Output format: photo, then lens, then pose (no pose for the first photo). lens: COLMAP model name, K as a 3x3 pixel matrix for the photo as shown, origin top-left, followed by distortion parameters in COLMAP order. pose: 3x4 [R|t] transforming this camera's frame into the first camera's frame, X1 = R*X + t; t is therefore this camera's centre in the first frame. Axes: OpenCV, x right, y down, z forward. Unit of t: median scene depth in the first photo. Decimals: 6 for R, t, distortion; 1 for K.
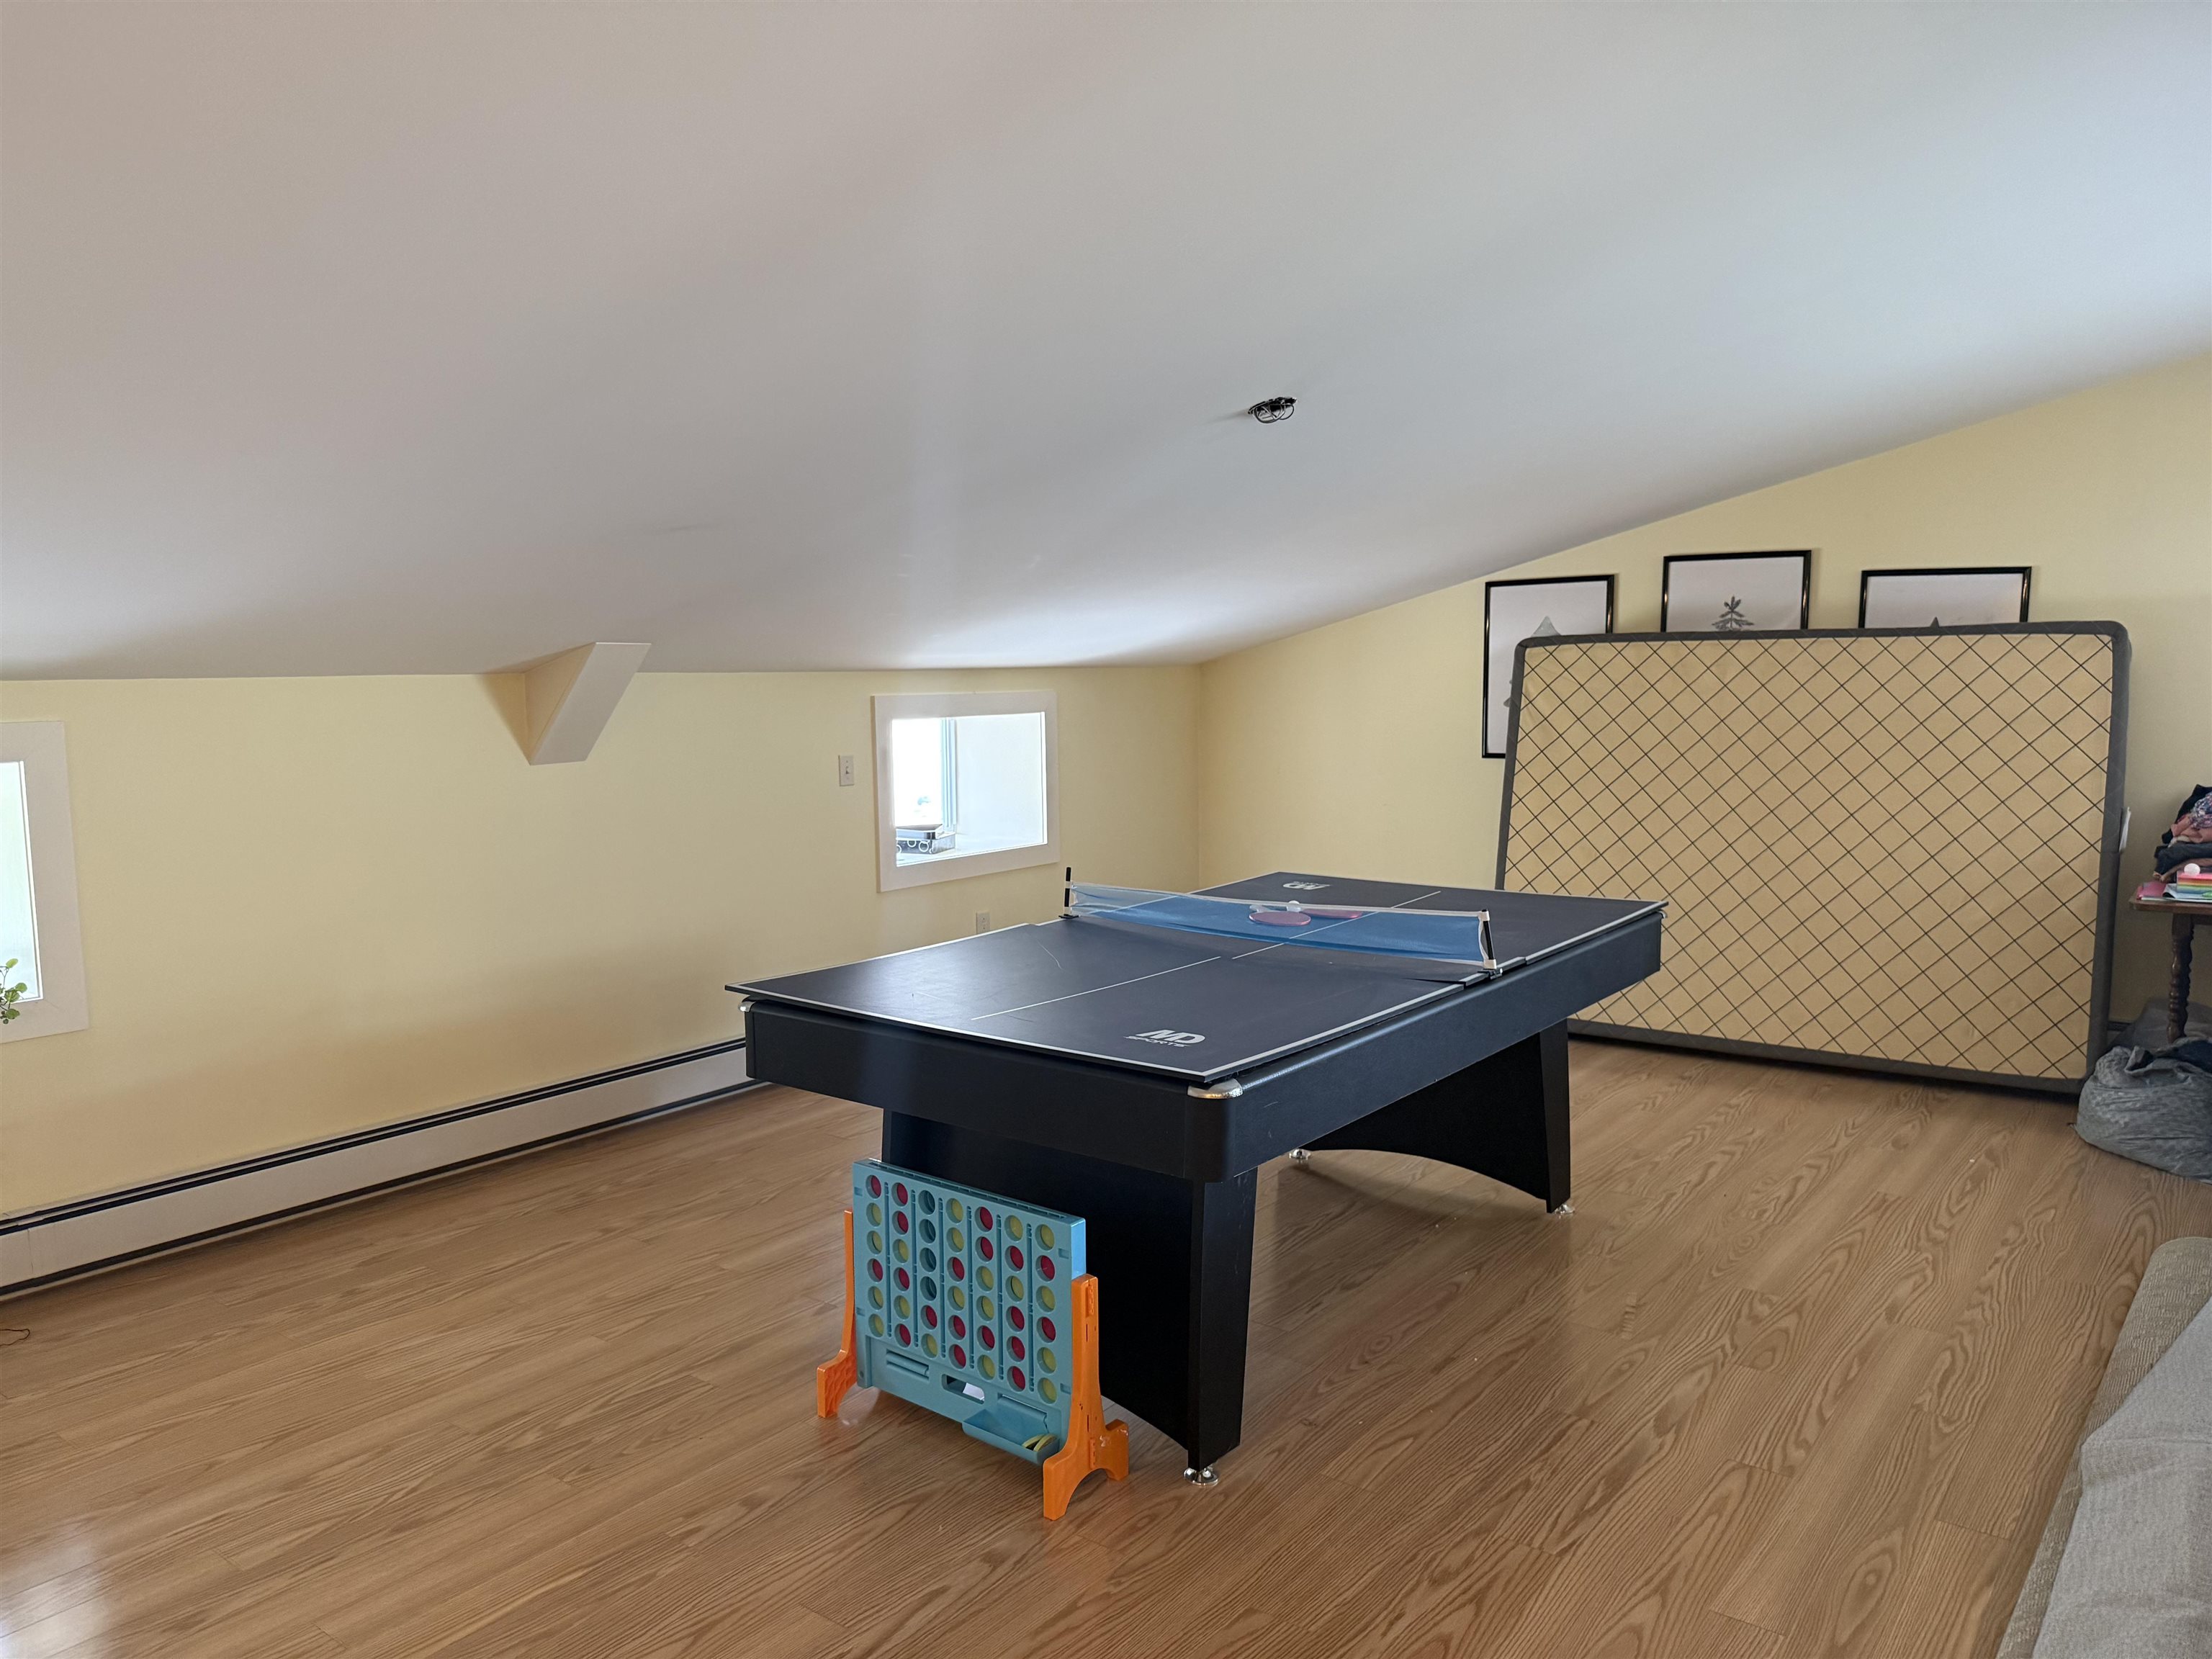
lens RADIAL K [[1567.7, 0, 1107.4], [0, 1567.7, 864.8], [0, 0, 1]] dist [0.105935, -0.201645]
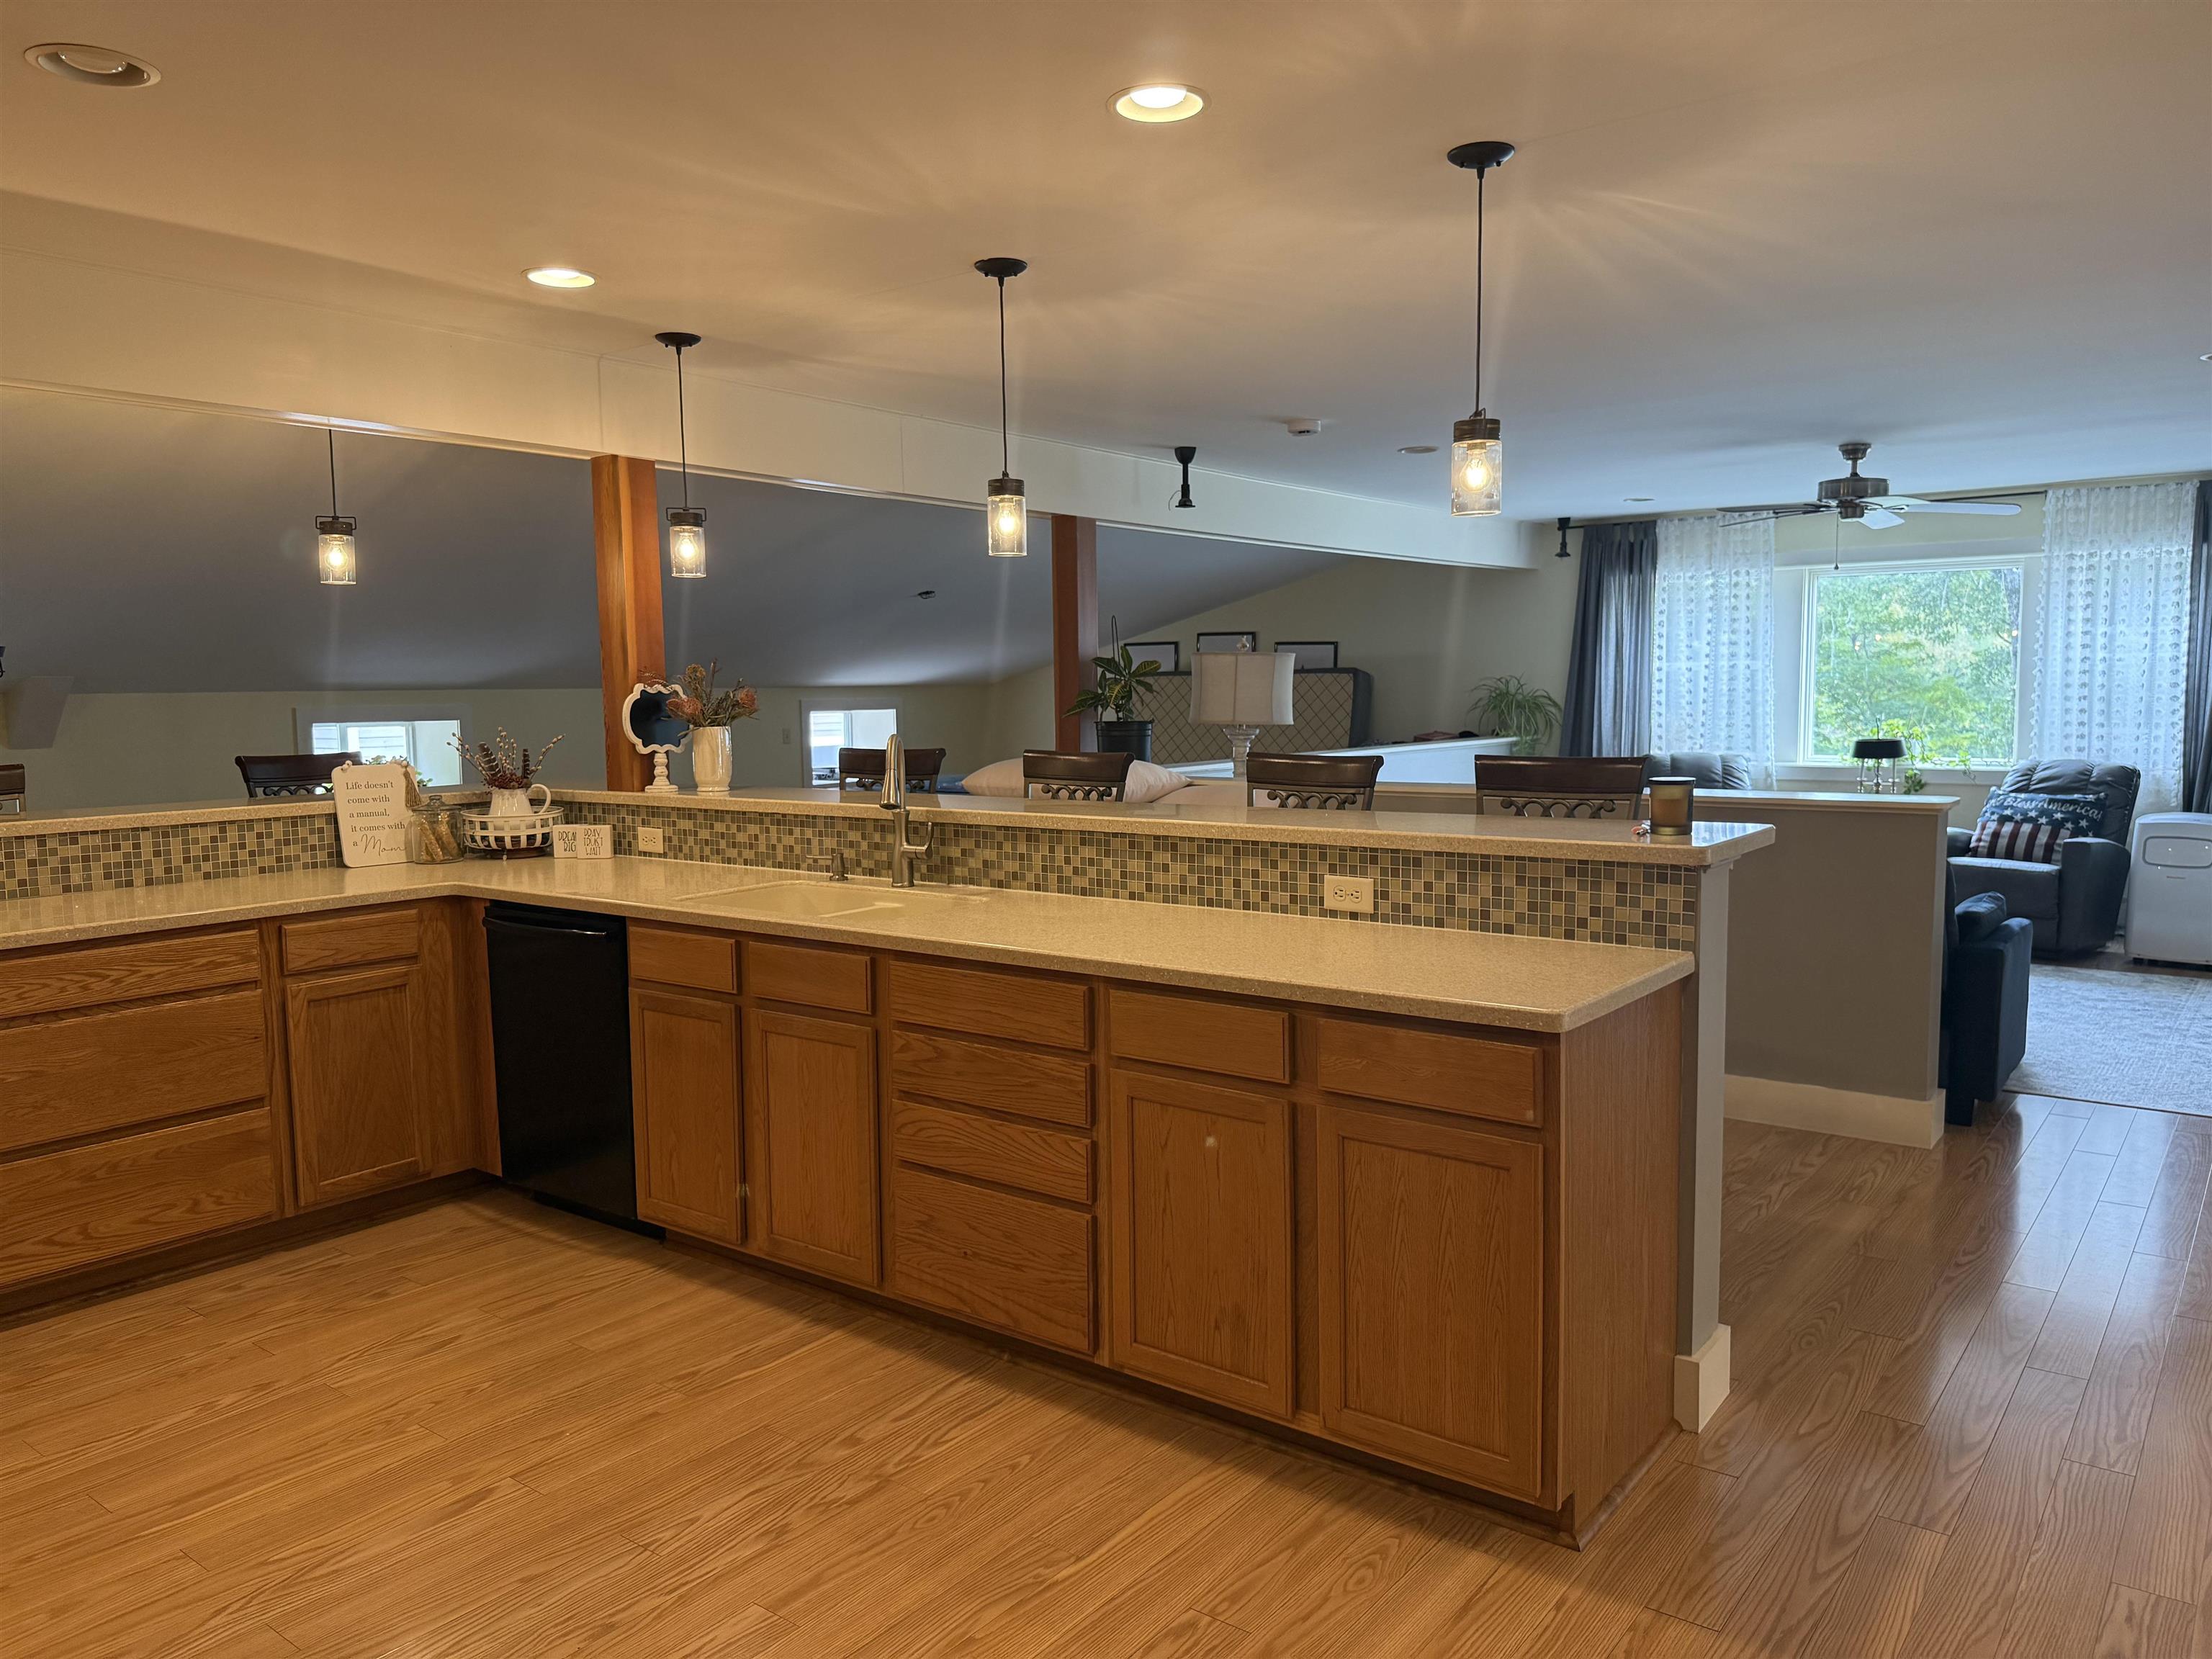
lens RADIAL K [[1573.1, 0, 1104.3], [0, 1573.1, 830.6], [0, 0, 1]] dist [0.004038, -0.001322]
pose [[0.999769, 0.004415, 0.021043, 0.181523], [-0.003658, 0.999351, -0.035843, 0.122843], [-0.021187, 0.035758, 0.999136, -0.937359]]
